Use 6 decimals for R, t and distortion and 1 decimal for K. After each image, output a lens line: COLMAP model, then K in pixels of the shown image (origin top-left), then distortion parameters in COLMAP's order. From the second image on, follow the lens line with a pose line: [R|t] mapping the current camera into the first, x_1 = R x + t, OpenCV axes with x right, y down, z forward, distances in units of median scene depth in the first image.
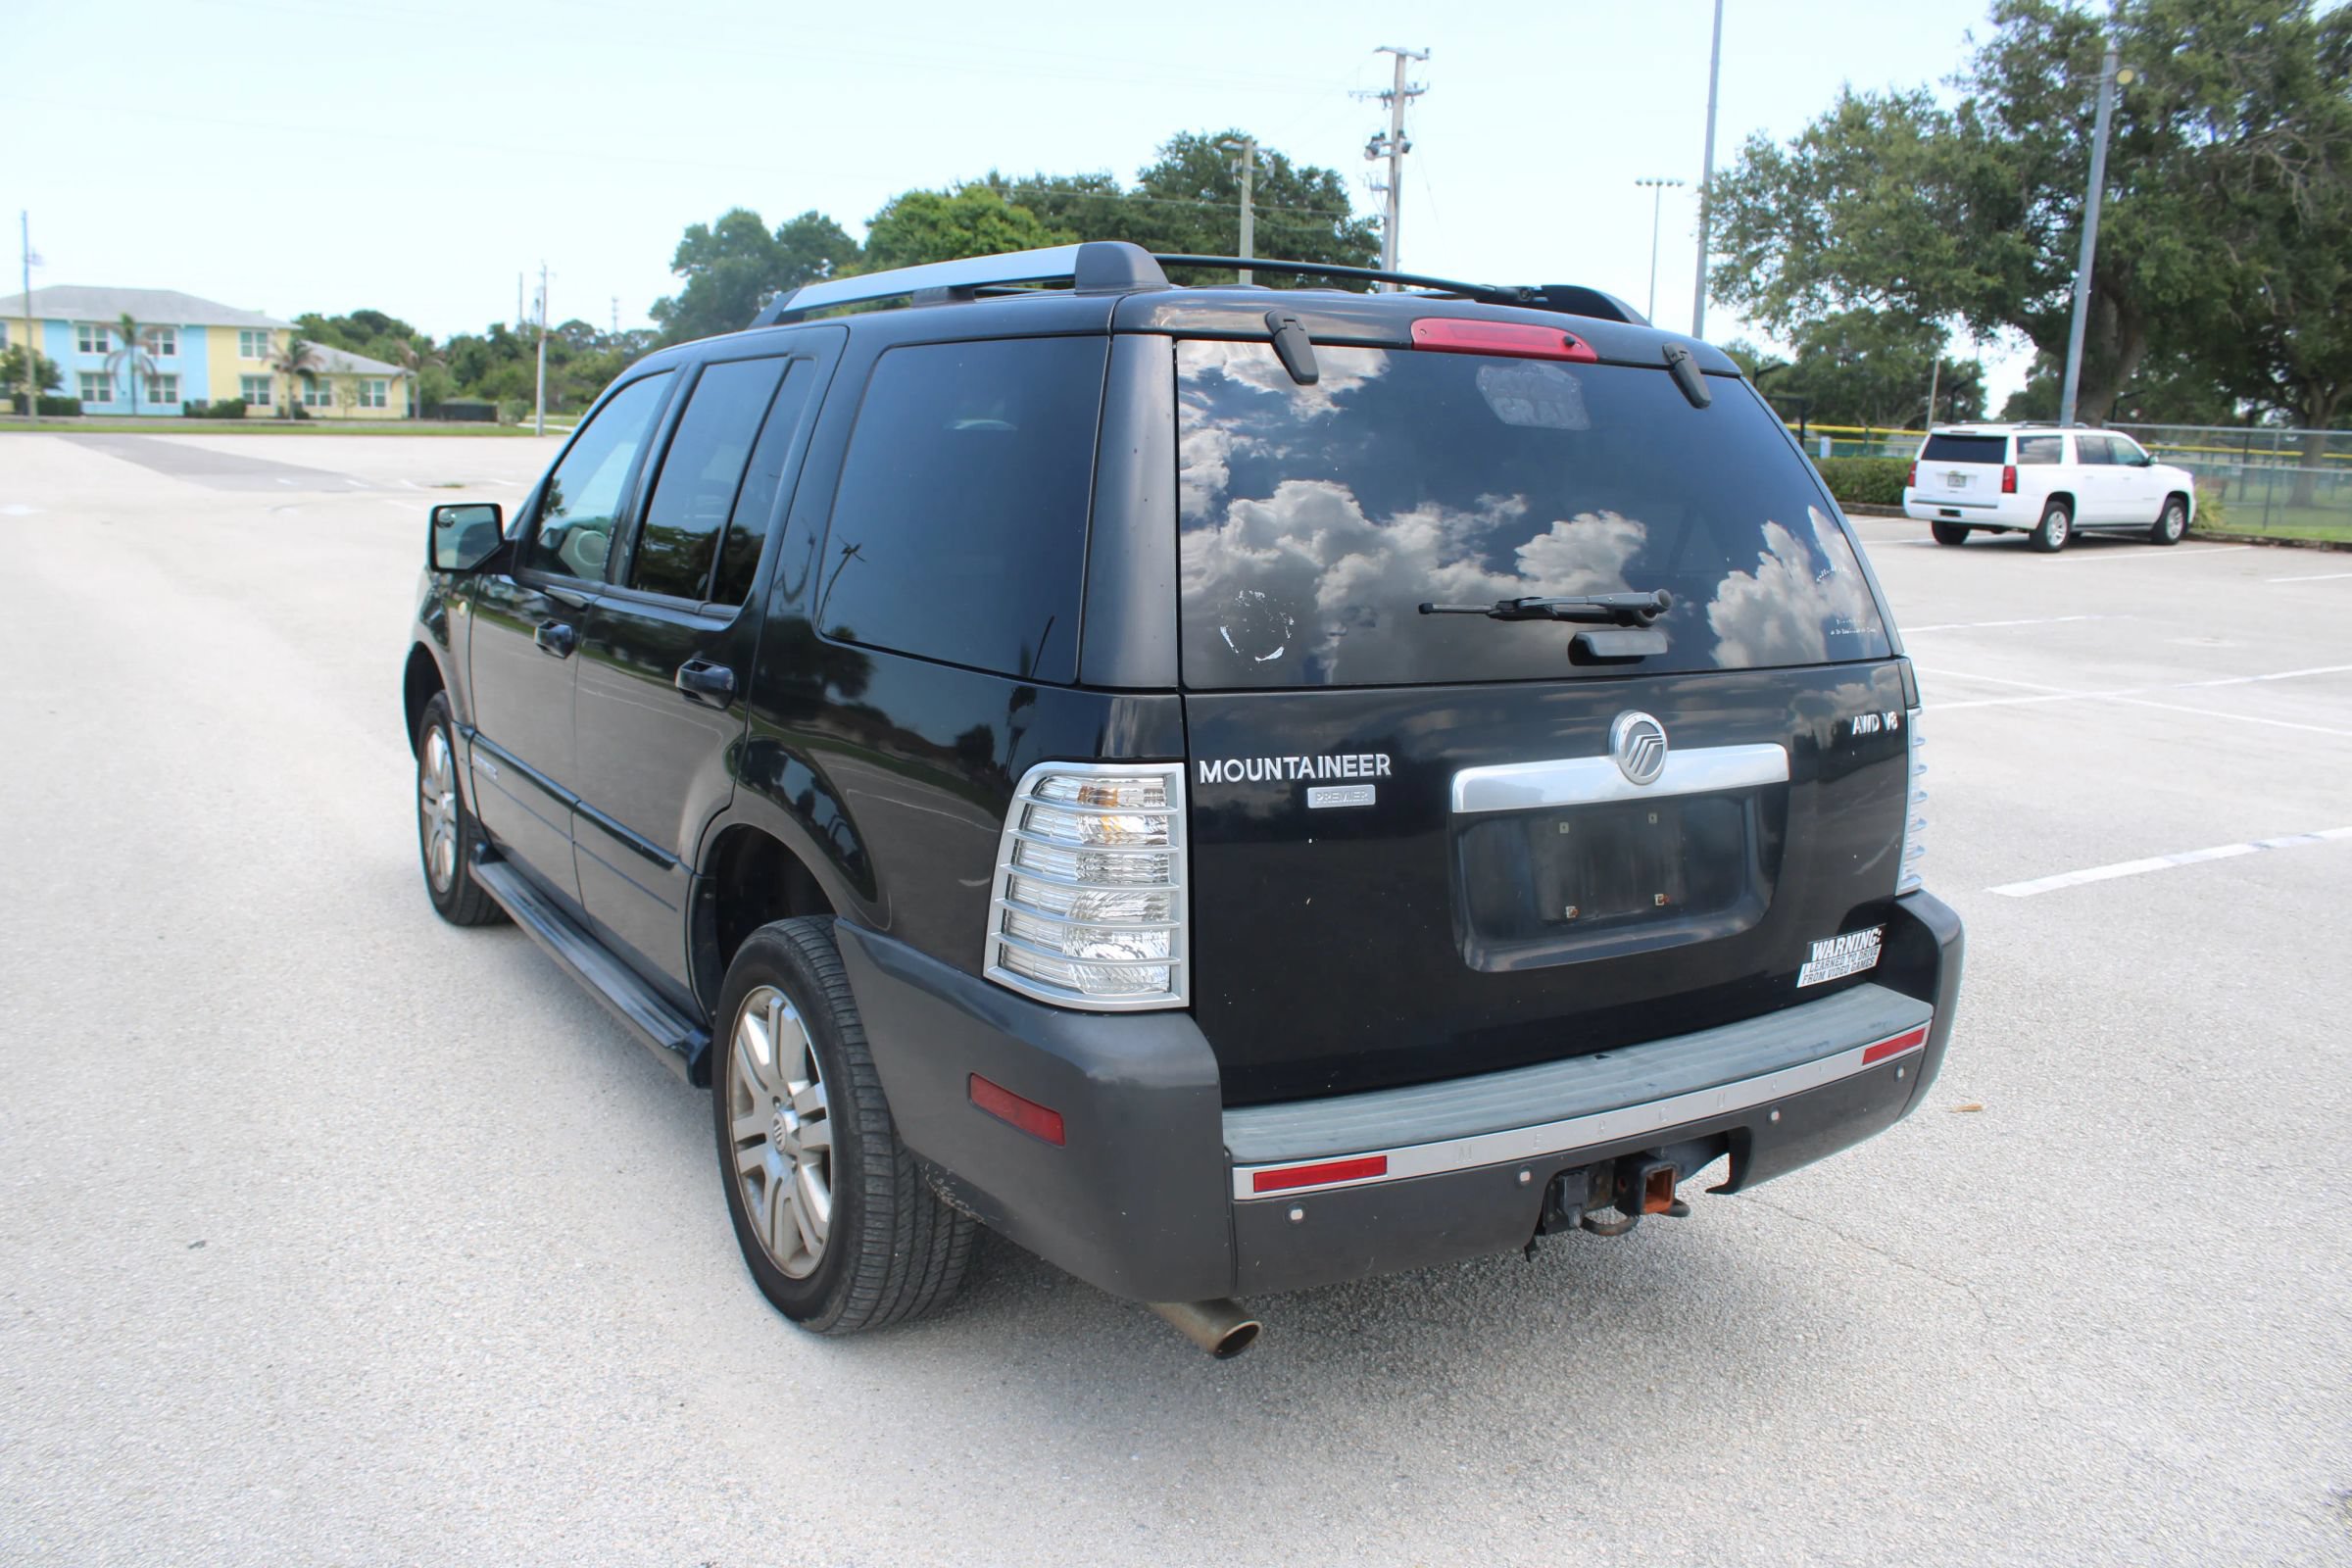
lens RADIAL K [[1956.3, 0, 1163.1], [0, 1956.3, 819.6], [0, 0, 1]] dist [-0.167086, 0.144994]
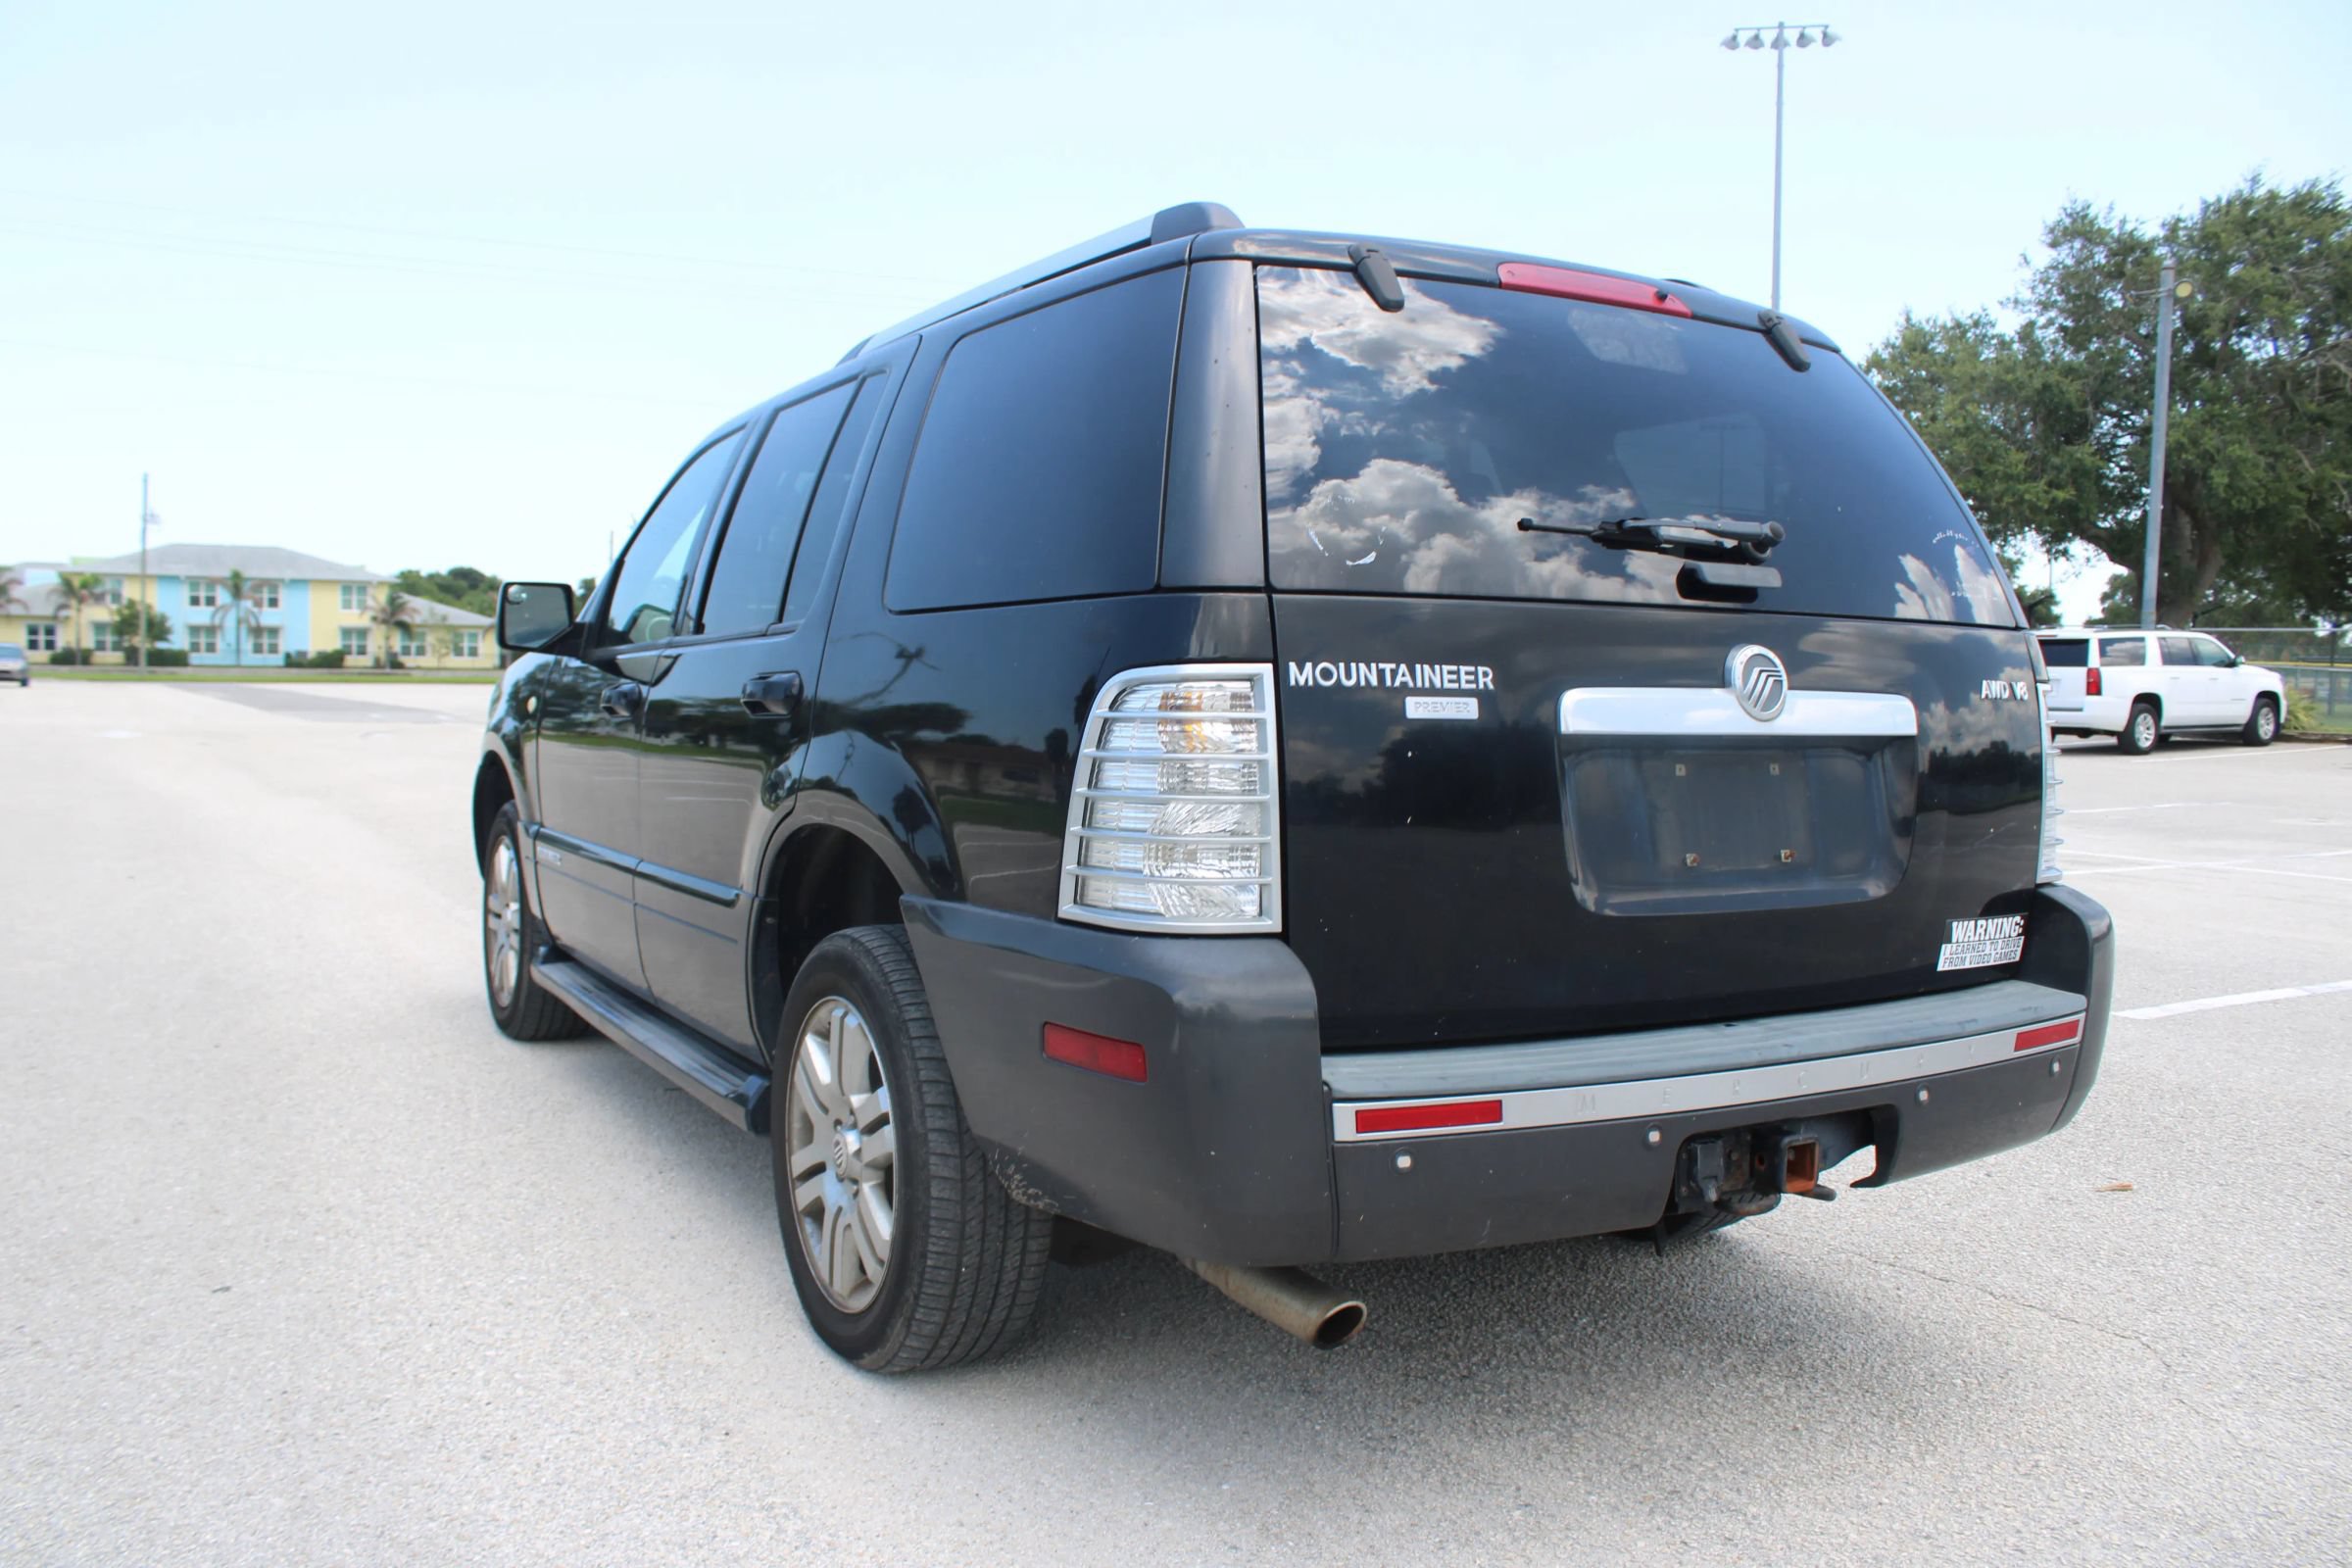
lens RADIAL K [[1956.3, 0, 1154.7], [0, 1956.3, 818.2], [0, 0, 1]] dist [-0.166219, 0.146097]
pose [[0.998963, -0.011807, -0.043982, -0.003746], [0.006036, 0.991611, -0.129115, 0.114944], [0.045137, 0.128715, 0.990654, 0.058291]]
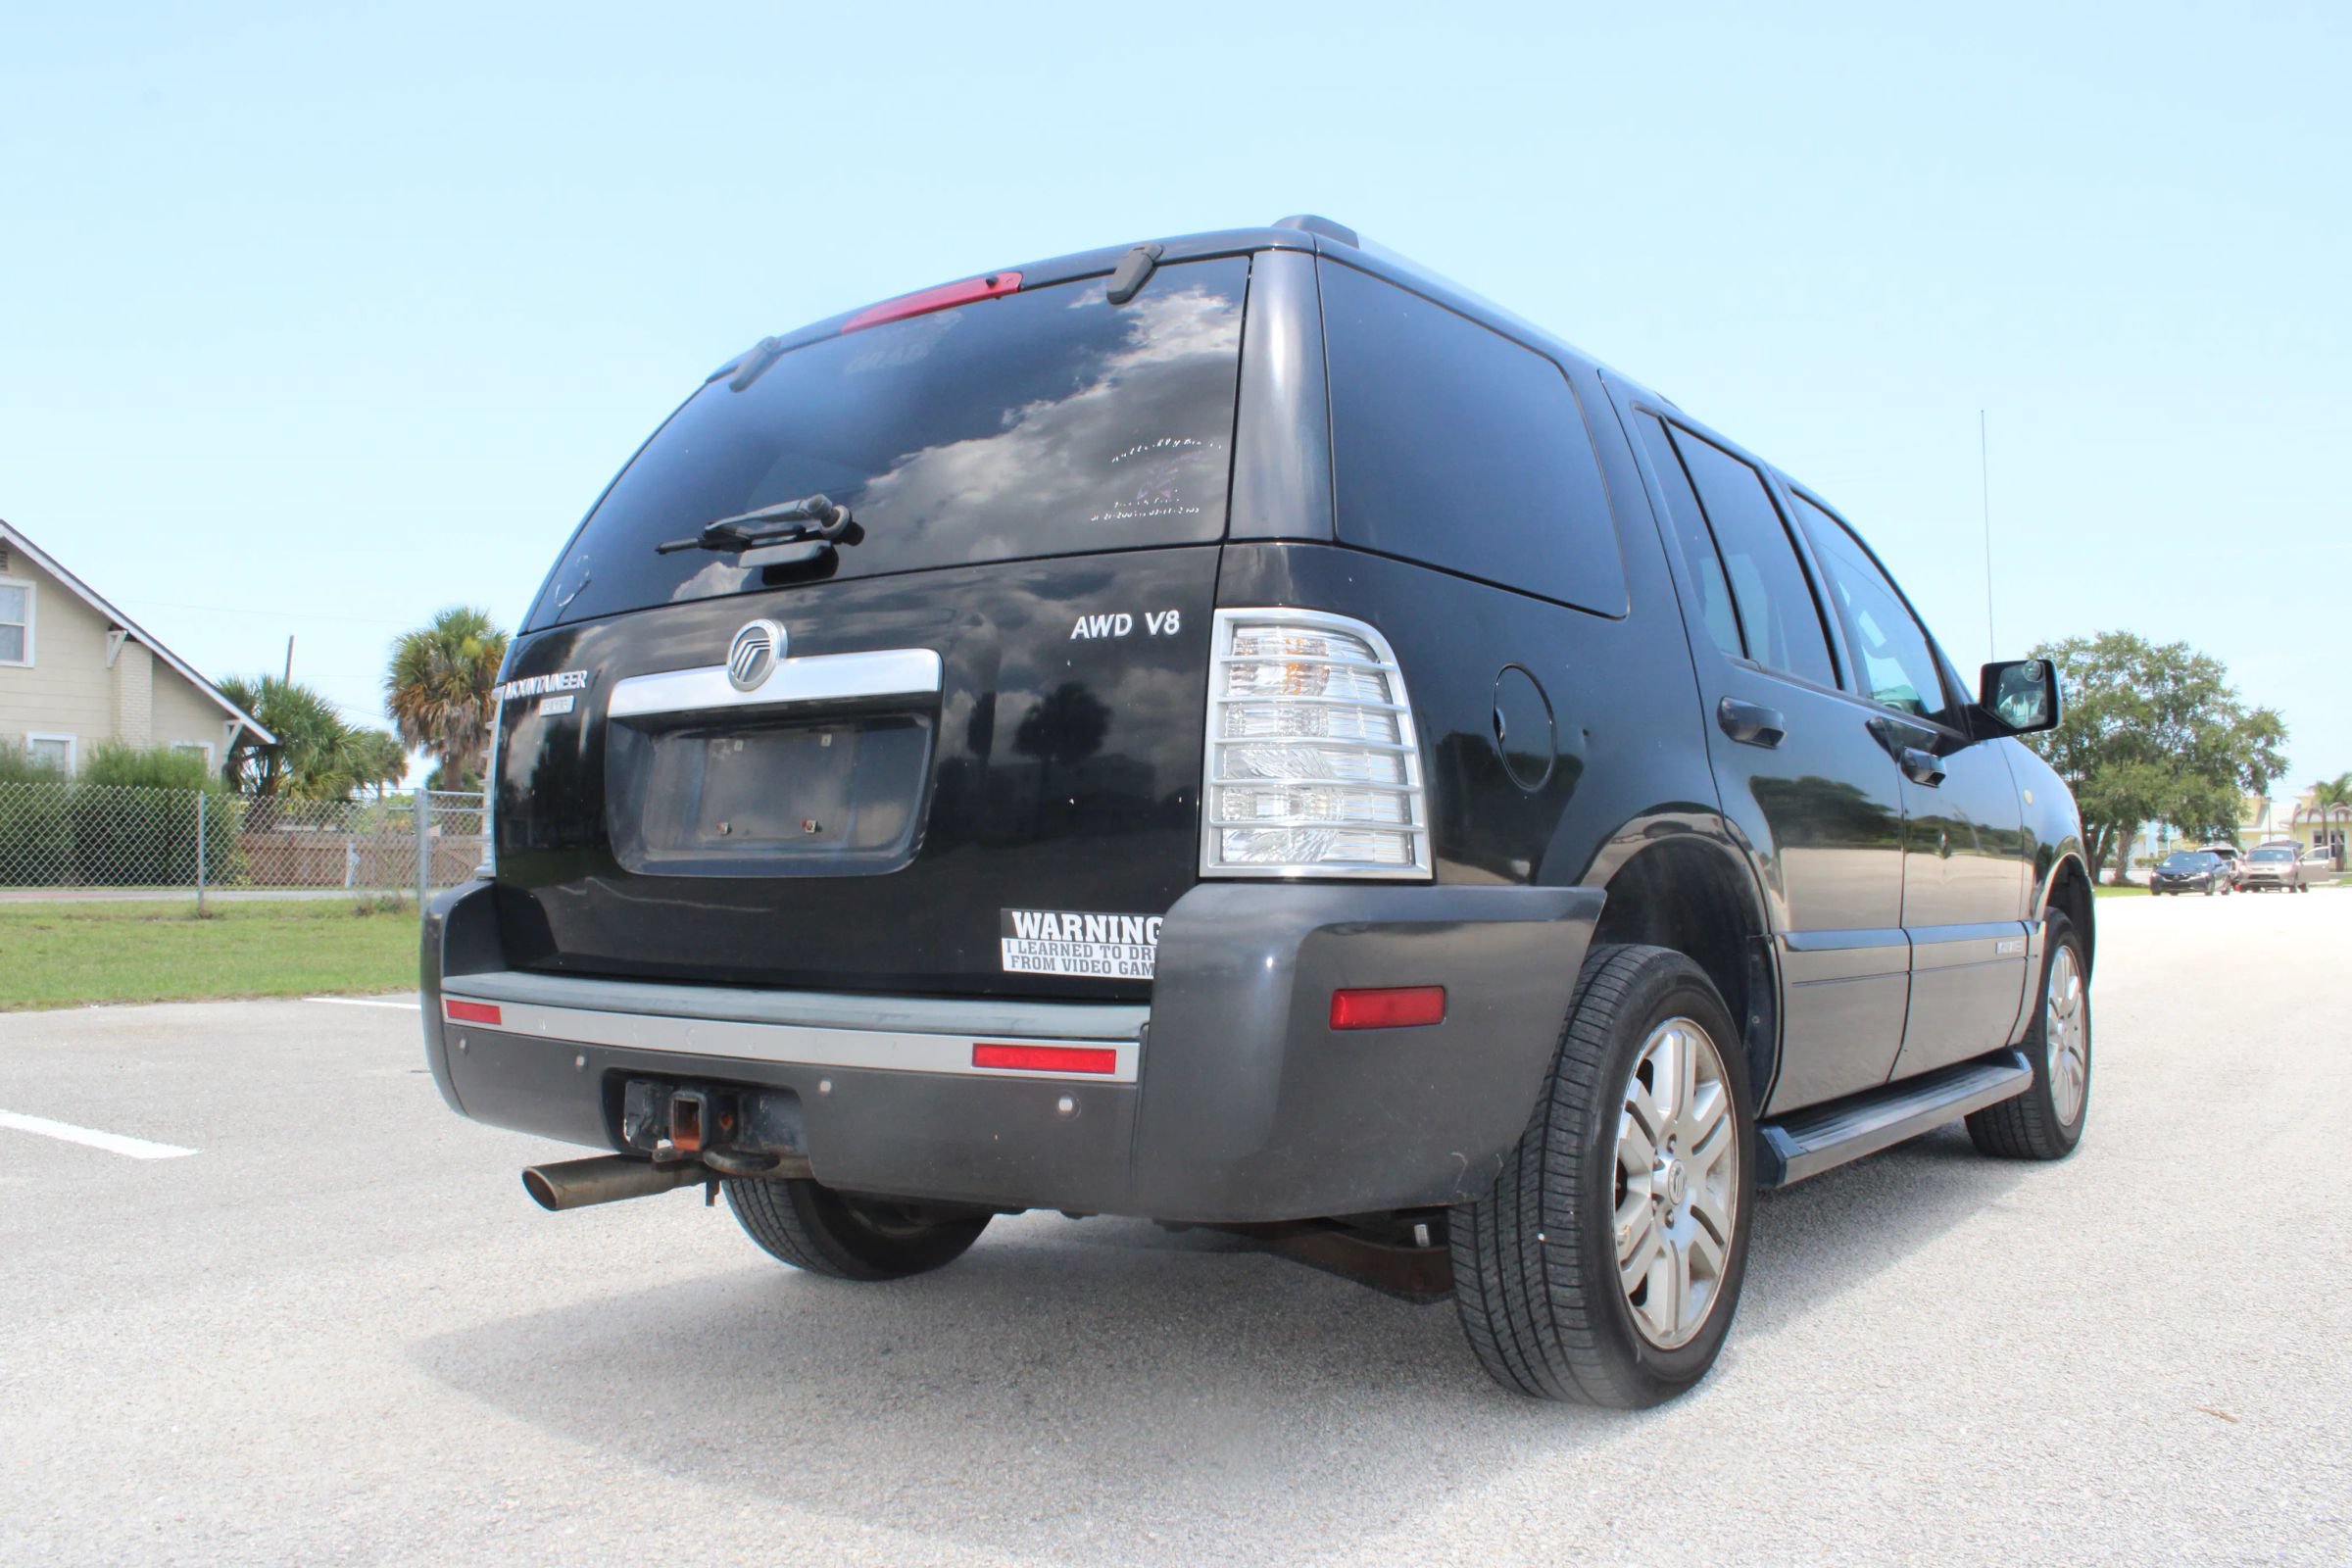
lens RADIAL K [[1962.8, 0, 1160.8], [0, 1962.8, 827.9], [0, 0, 1]] dist [-0.164408, 0.145454]
pose [[0.362480, -0.055030, -0.930366, 0.955602], [-0.175391, 0.976391, -0.126087, 0.104948], [0.915339, 0.208881, 0.344271, 0.683170]]
